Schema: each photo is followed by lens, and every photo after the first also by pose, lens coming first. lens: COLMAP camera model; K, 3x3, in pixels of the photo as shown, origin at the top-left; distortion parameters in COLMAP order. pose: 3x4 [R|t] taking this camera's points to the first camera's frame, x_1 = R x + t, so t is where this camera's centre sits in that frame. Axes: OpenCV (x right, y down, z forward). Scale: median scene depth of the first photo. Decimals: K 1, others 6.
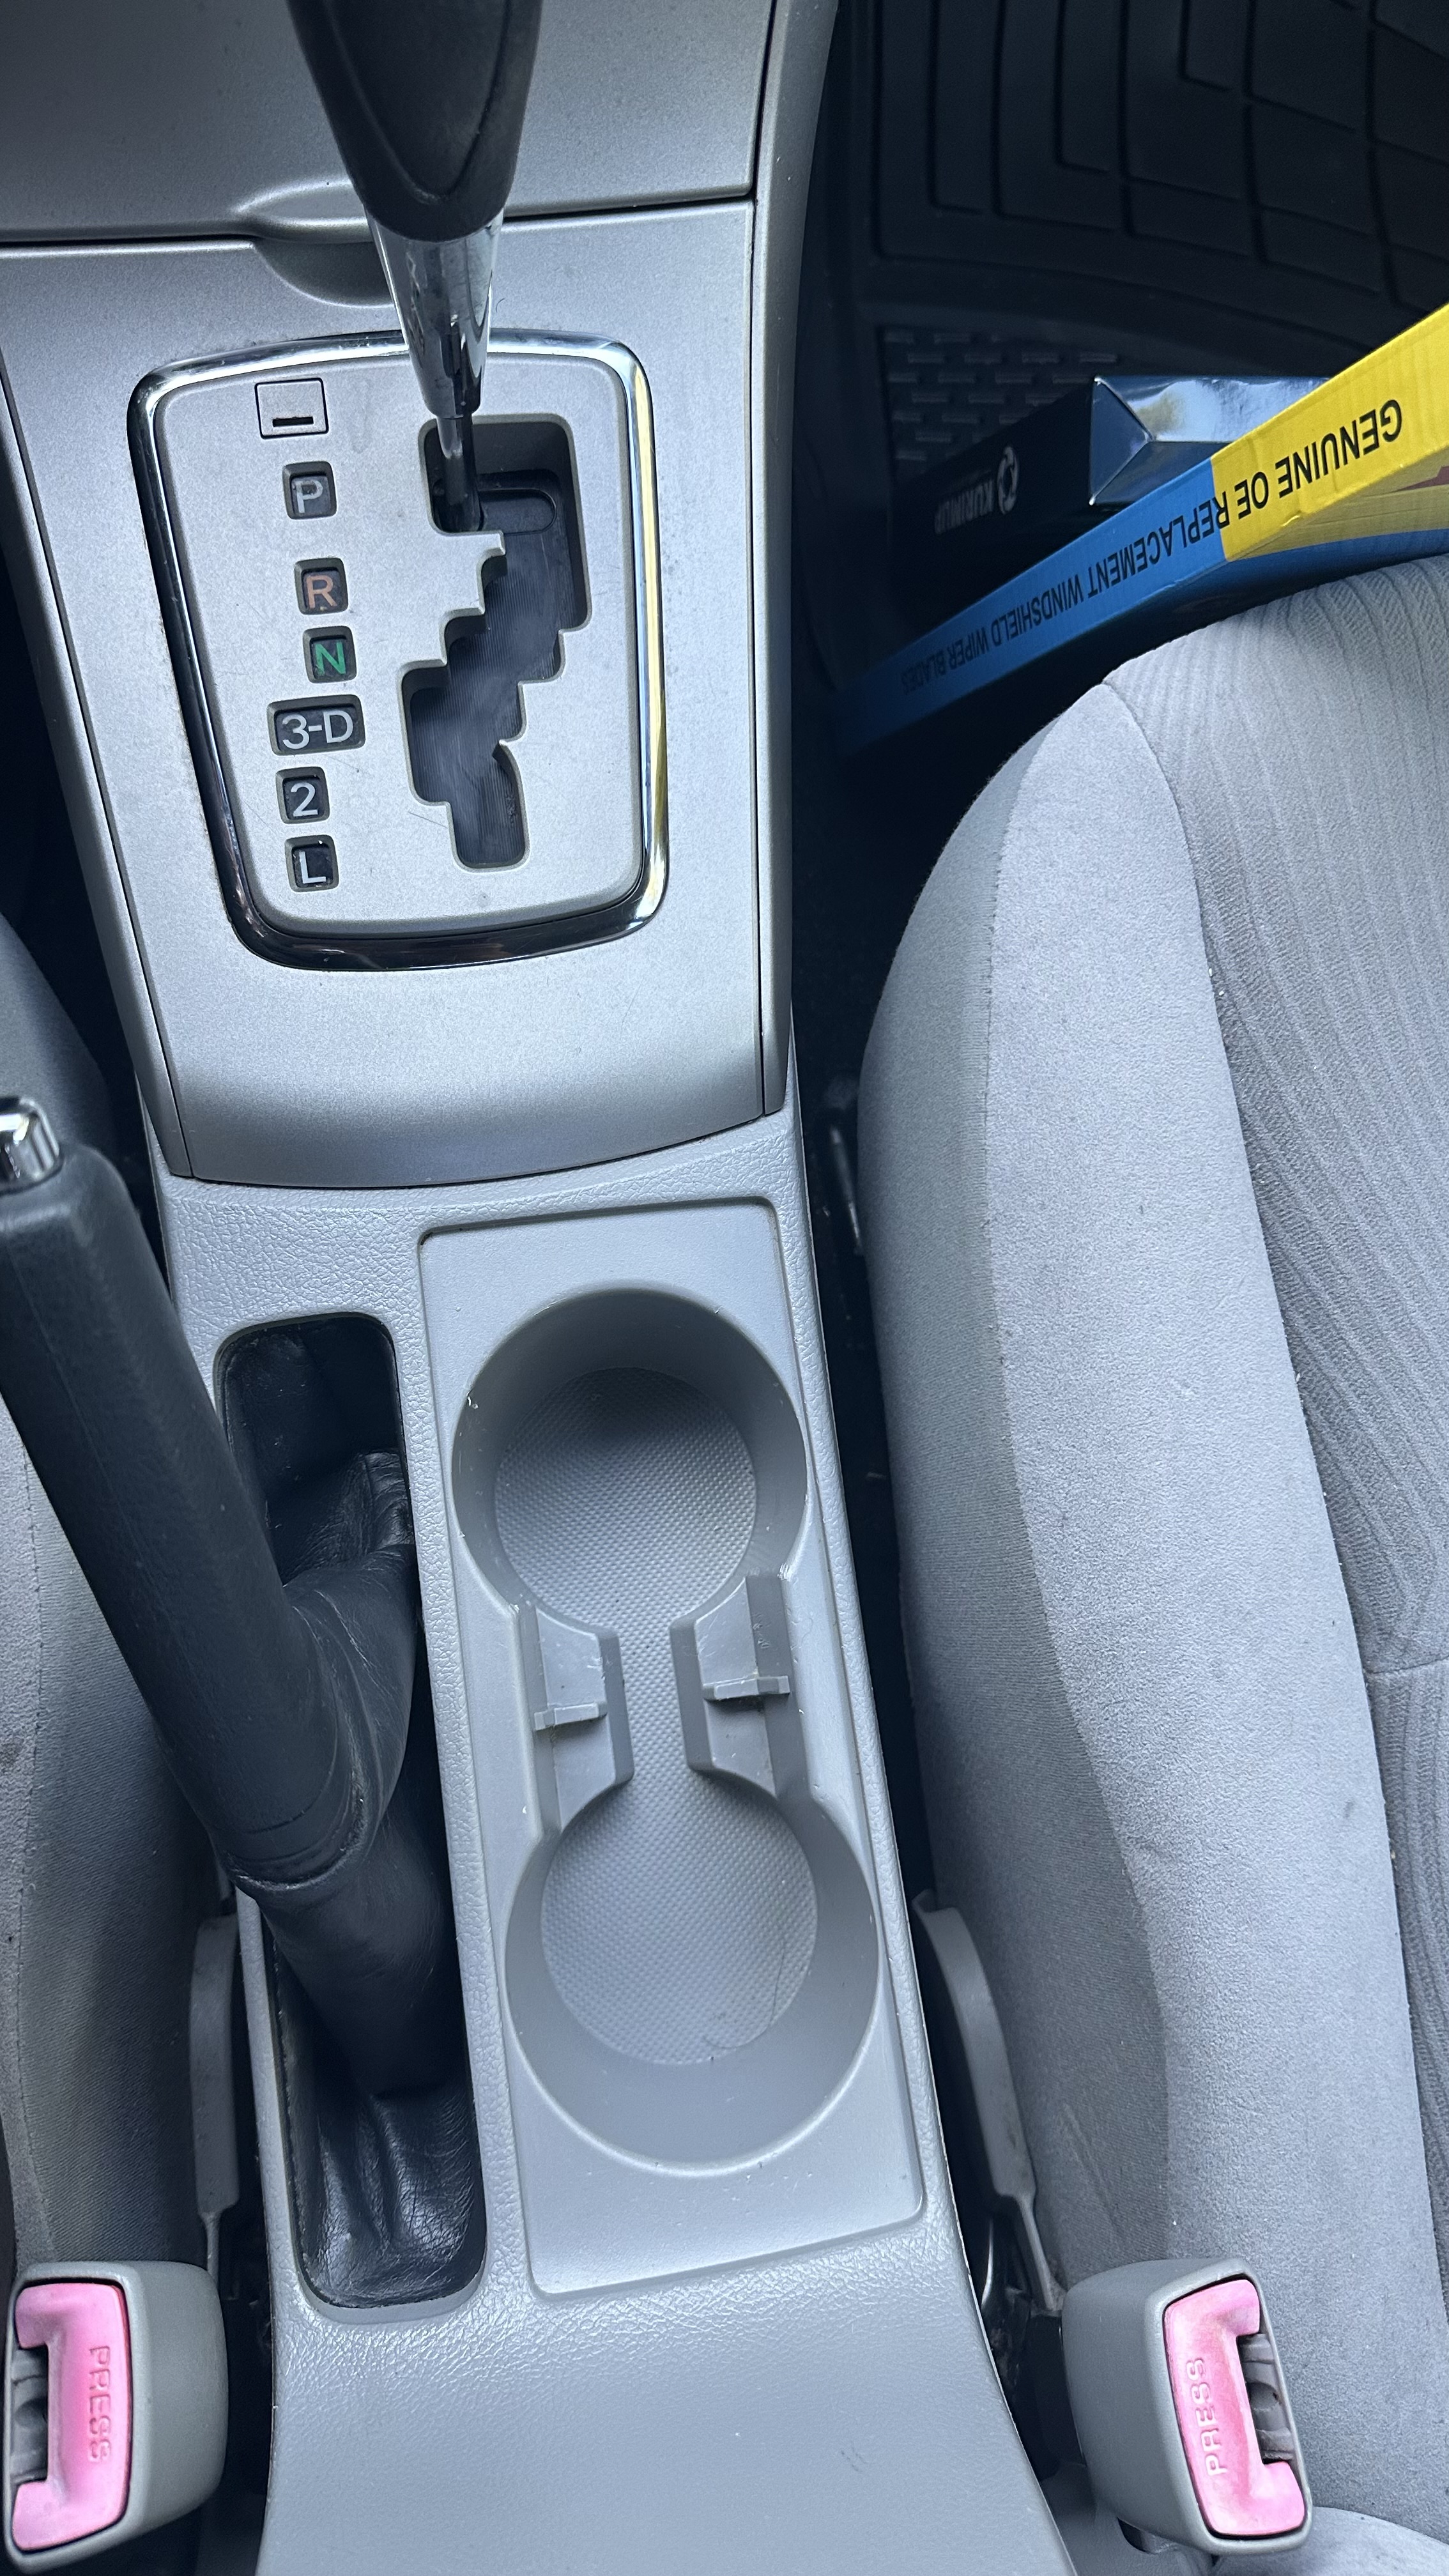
lens RADIAL K [[1923.5, 0, 696.2], [0, 1923.5, 1297.6], [0, 0, 1]] dist [0.077551, -0.122118]
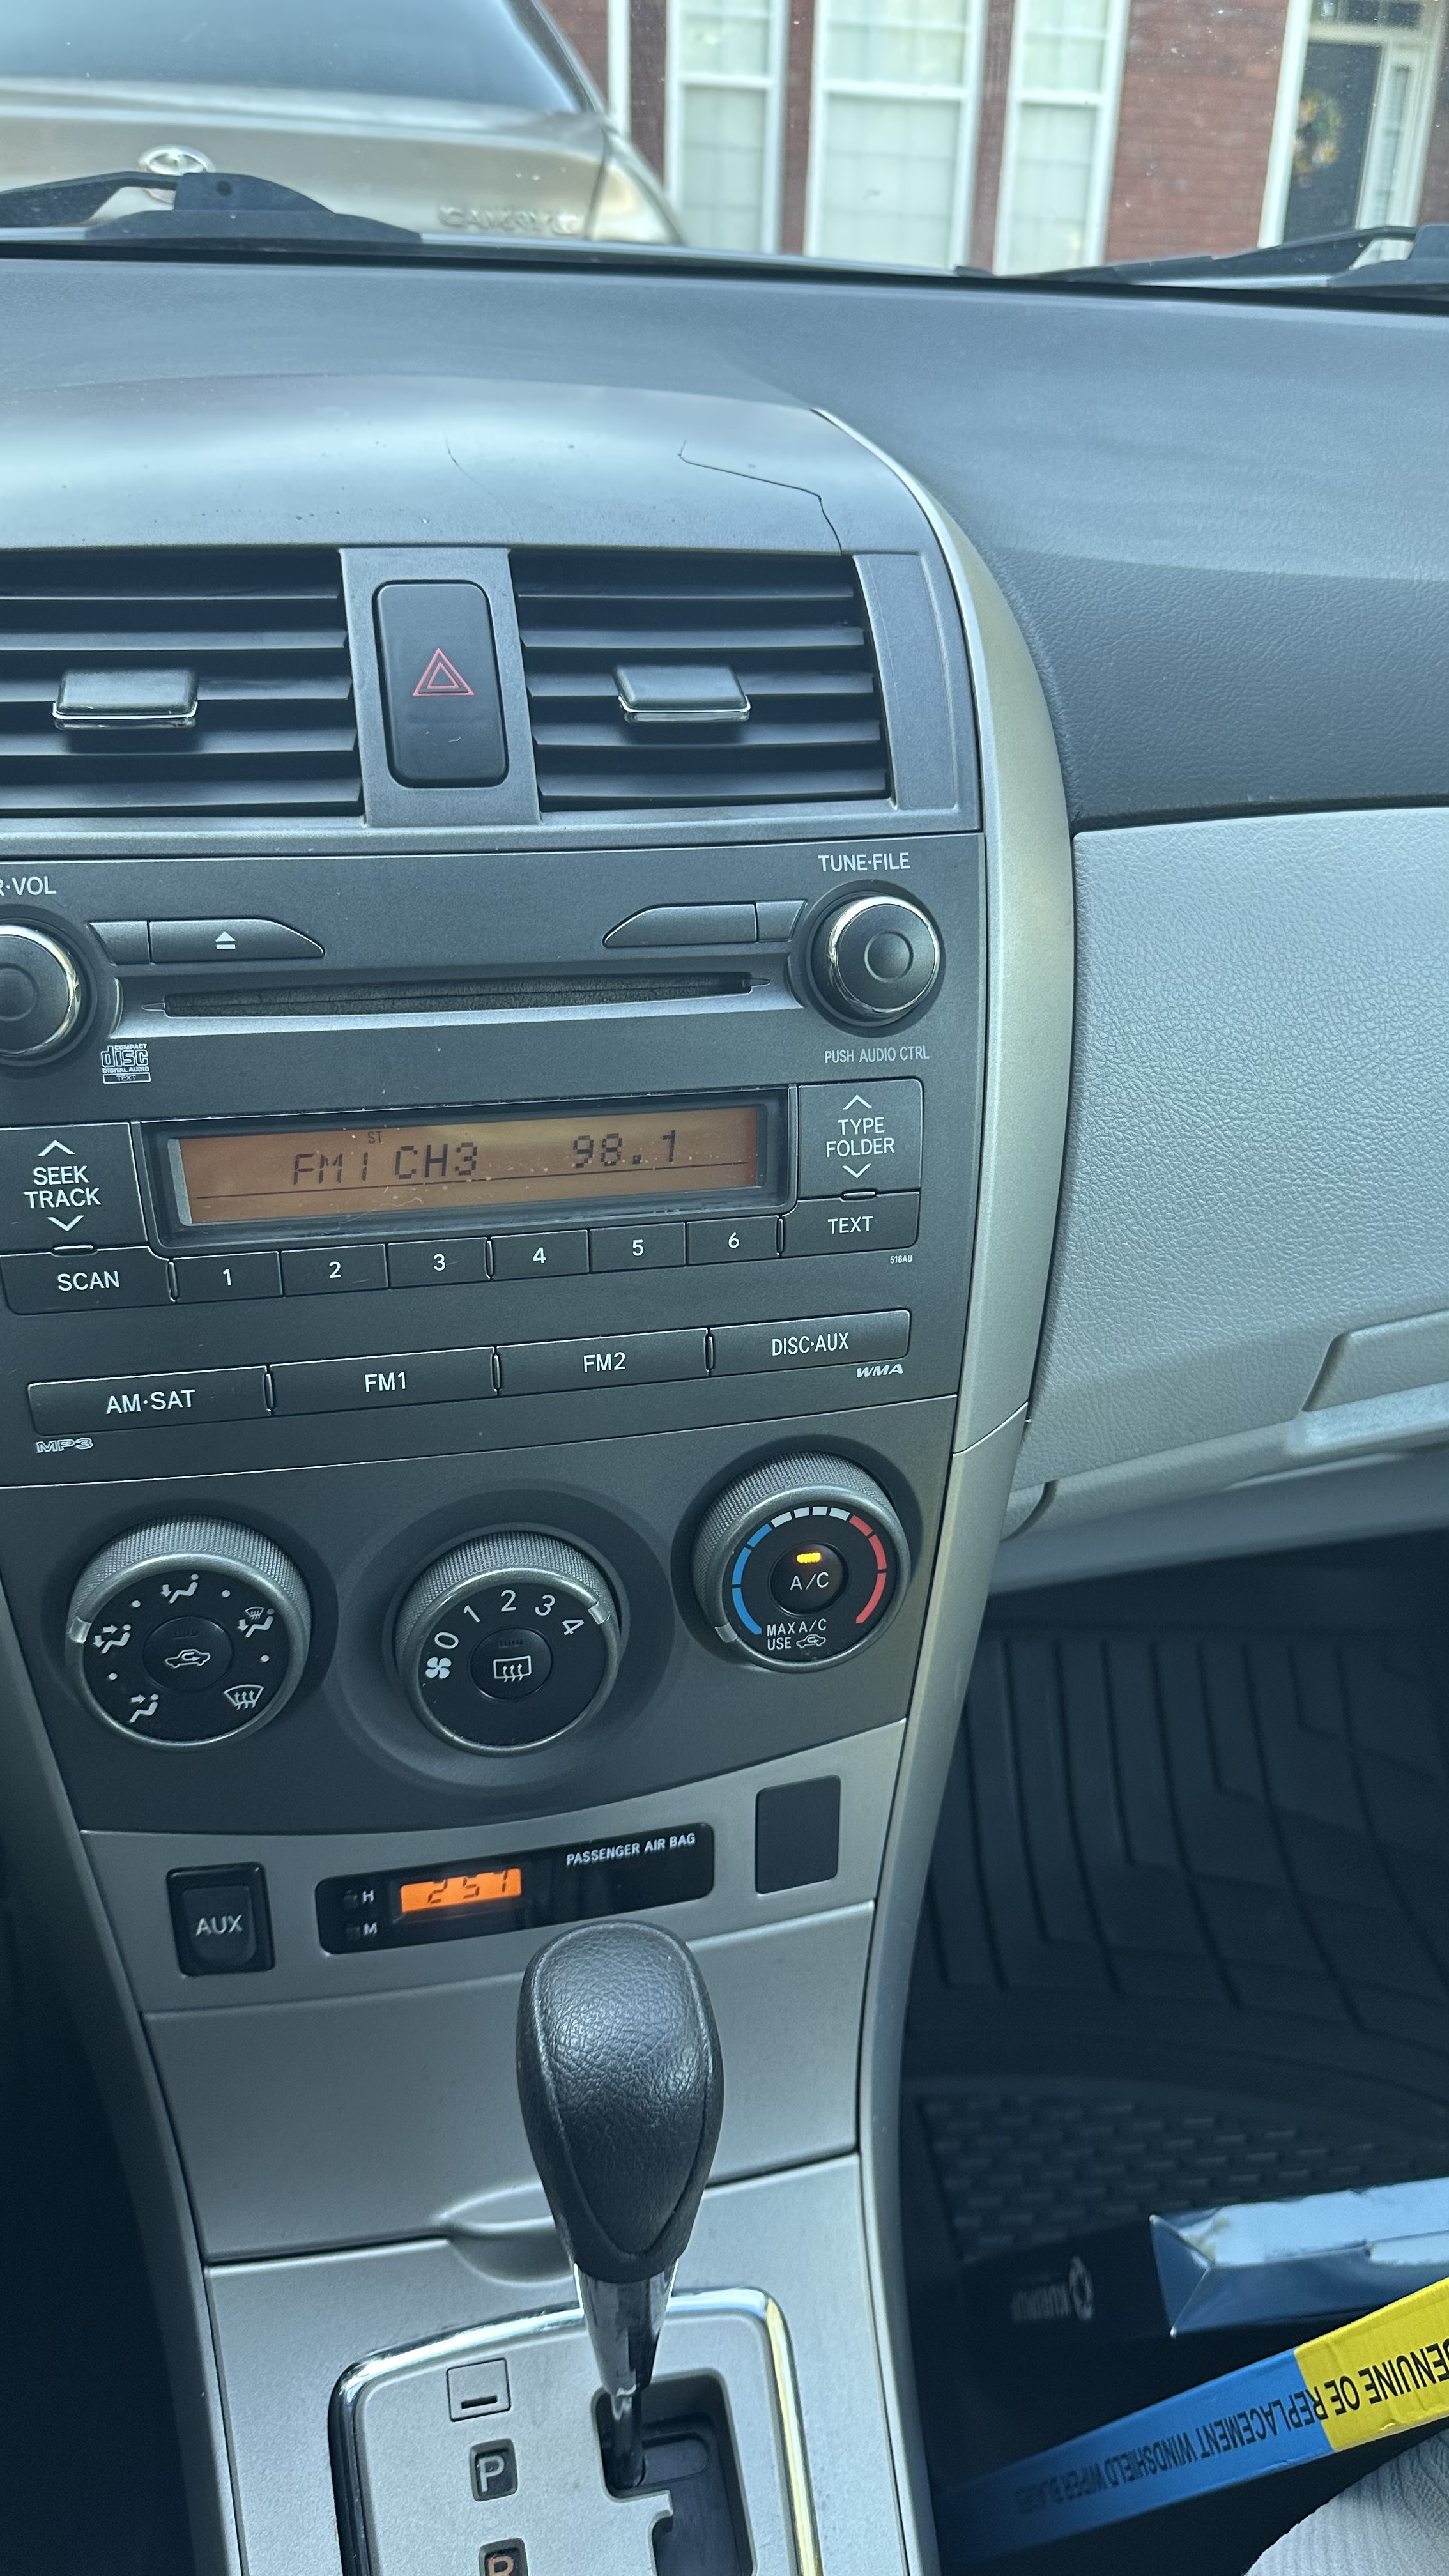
lens RADIAL K [[1927.0, 0, 712.0], [0, 1927.0, 1307.8], [0, 0, 1]] dist [0.086939, -0.099420]
pose [[0.996807, -0.067021, 0.043410, -0.079604], [0.078434, 0.719828, -0.689707, -0.114097], [0.014977, 0.690909, 0.722786, -0.241607]]
